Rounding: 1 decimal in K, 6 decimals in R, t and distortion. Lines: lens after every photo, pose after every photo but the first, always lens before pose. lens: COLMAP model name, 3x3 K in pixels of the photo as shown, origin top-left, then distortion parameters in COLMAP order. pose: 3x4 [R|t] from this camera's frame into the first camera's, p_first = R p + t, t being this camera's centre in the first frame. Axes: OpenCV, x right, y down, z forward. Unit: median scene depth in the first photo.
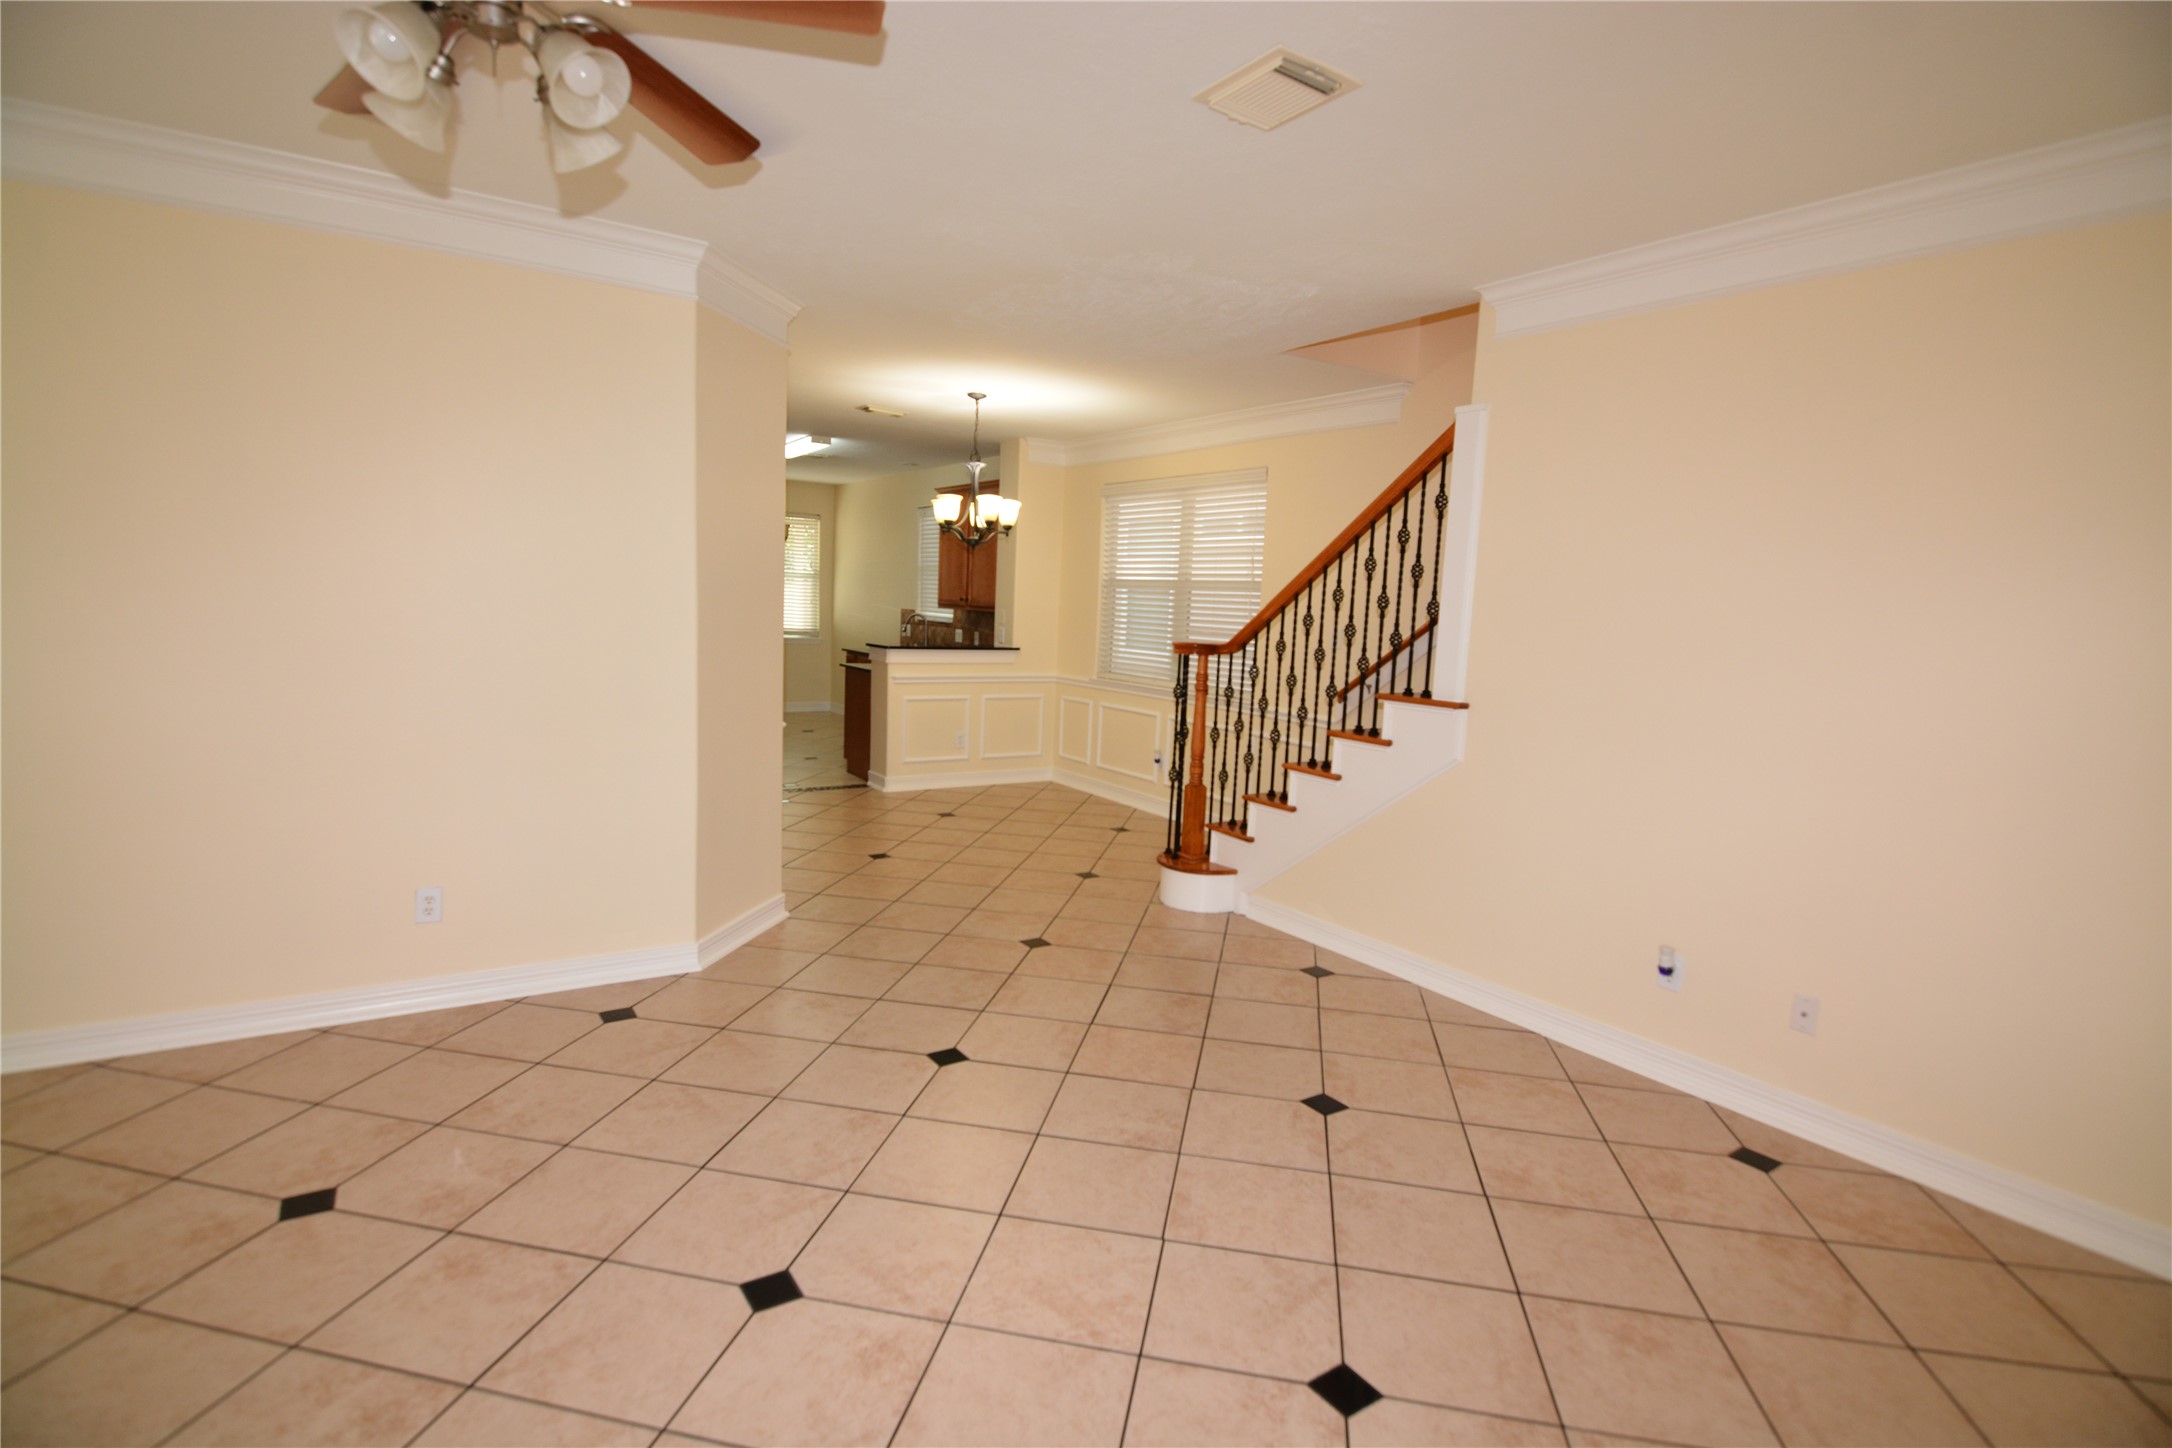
lens RADIAL K [[1046.4, 0, 1030.8], [0, 1046.4, 740.4], [0, 0, 1]] dist [-0.018360, -0.001867]
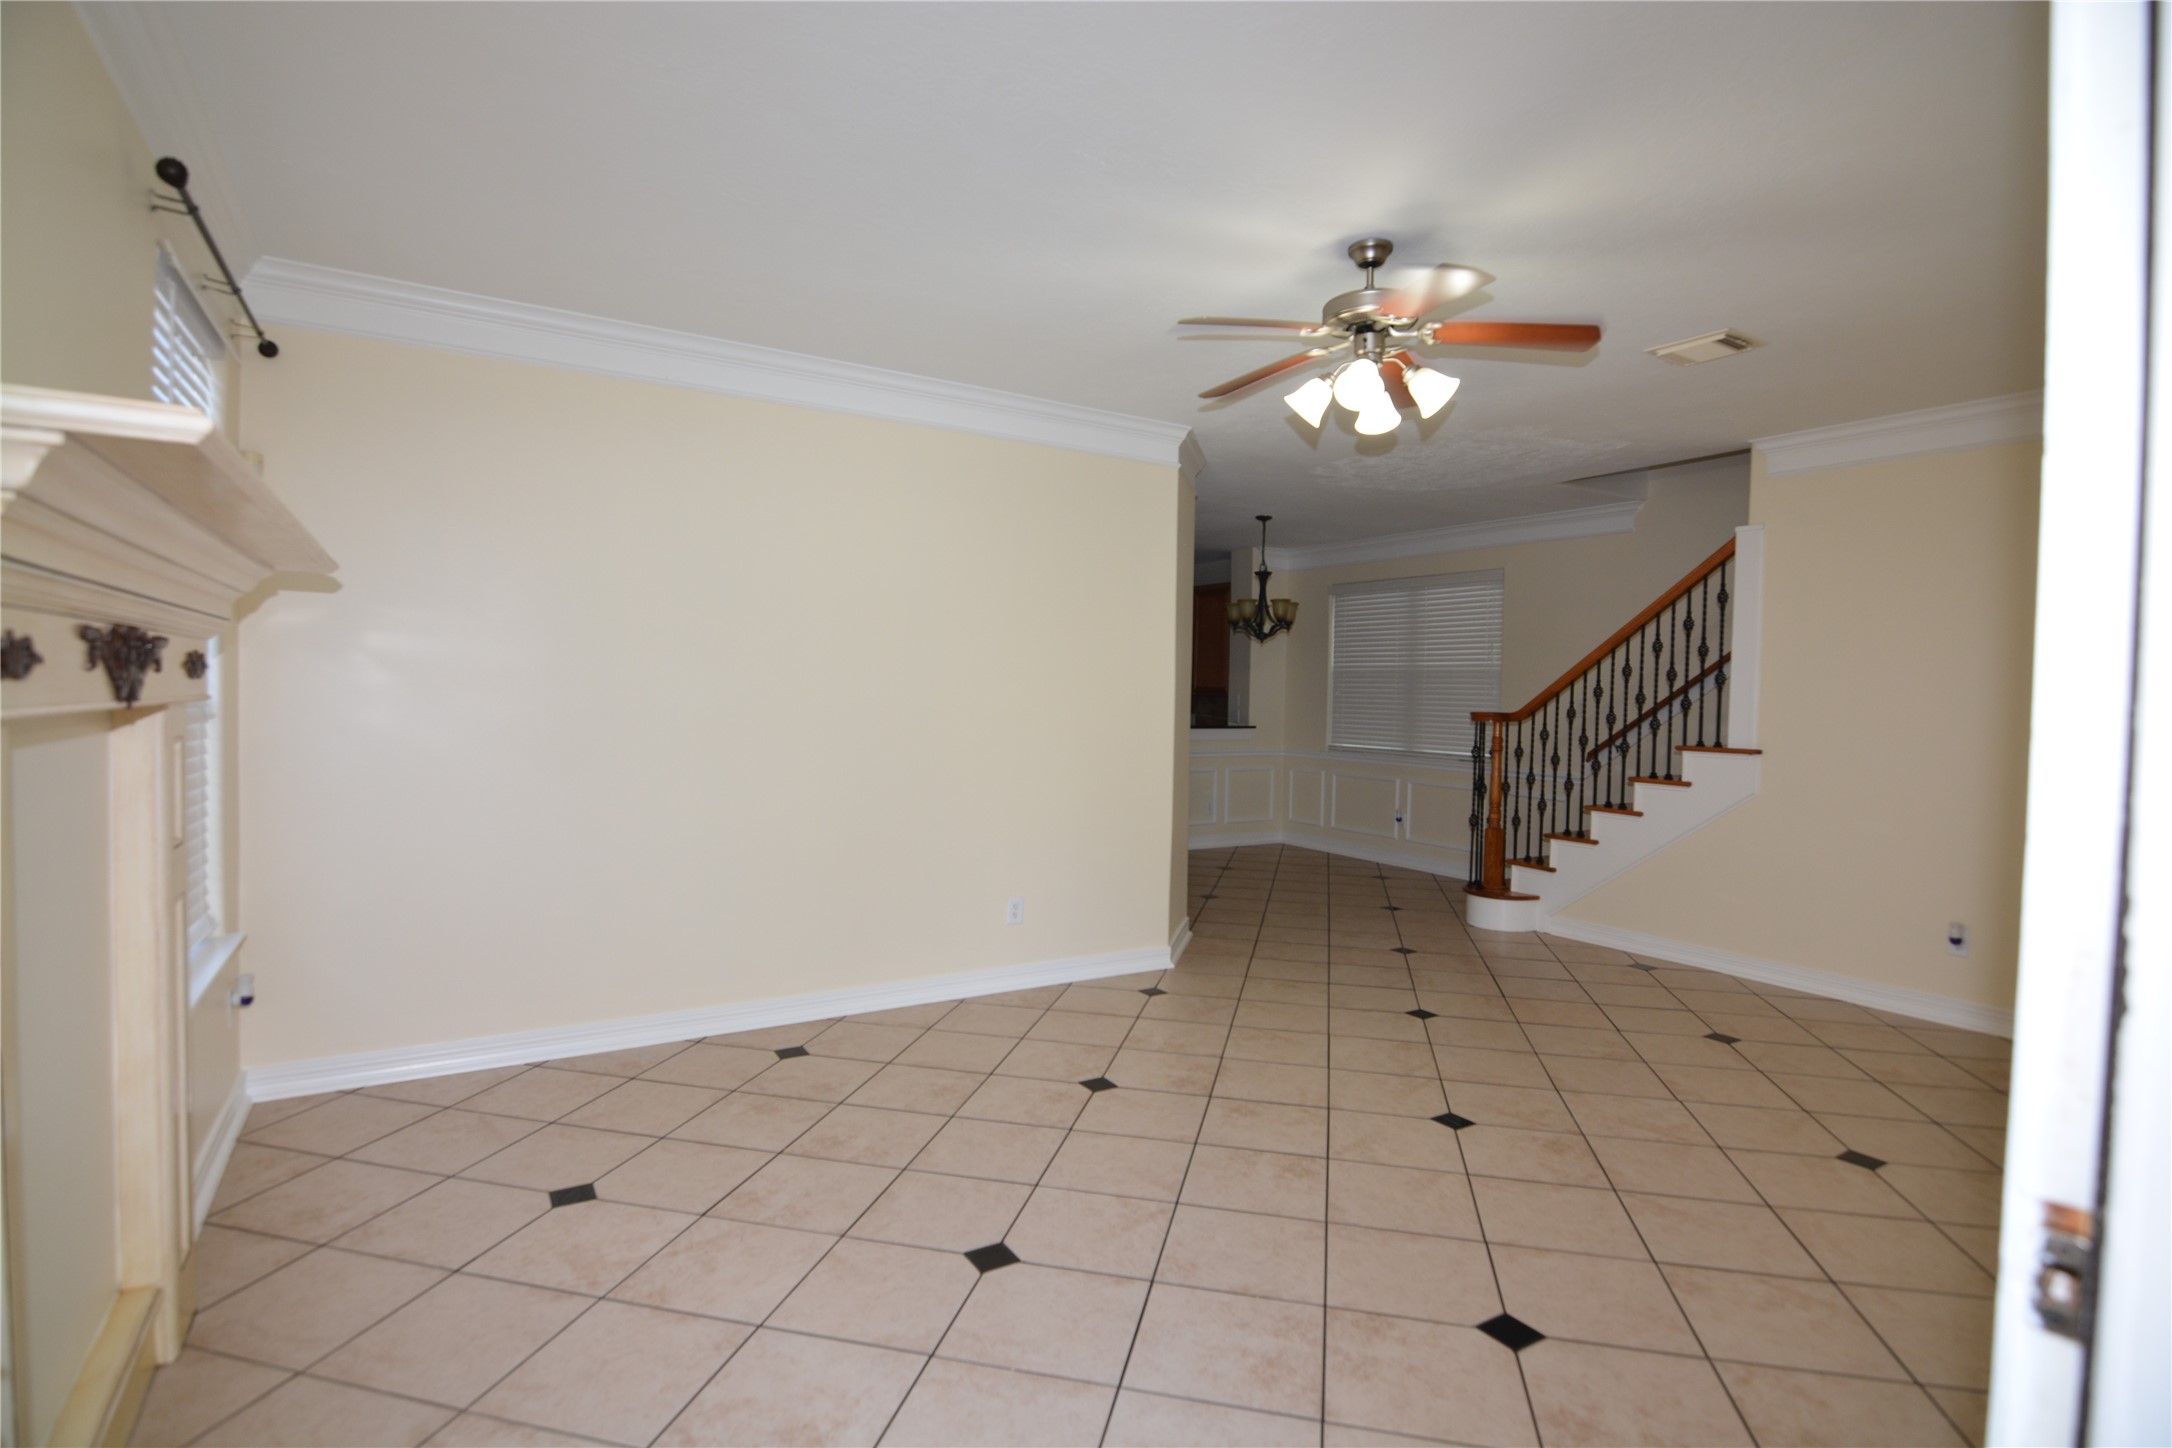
lens RADIAL K [[1046.4, 0, 1037.8], [0, 1046.4, 745.9], [0, 0, 1]] dist [-0.018360, -0.001867]
pose [[0.998904, -0.021715, -0.041471, -0.328588], [0.018221, 0.996395, -0.082858, 0.038838], [0.043120, 0.082012, 0.995698, -0.251752]]
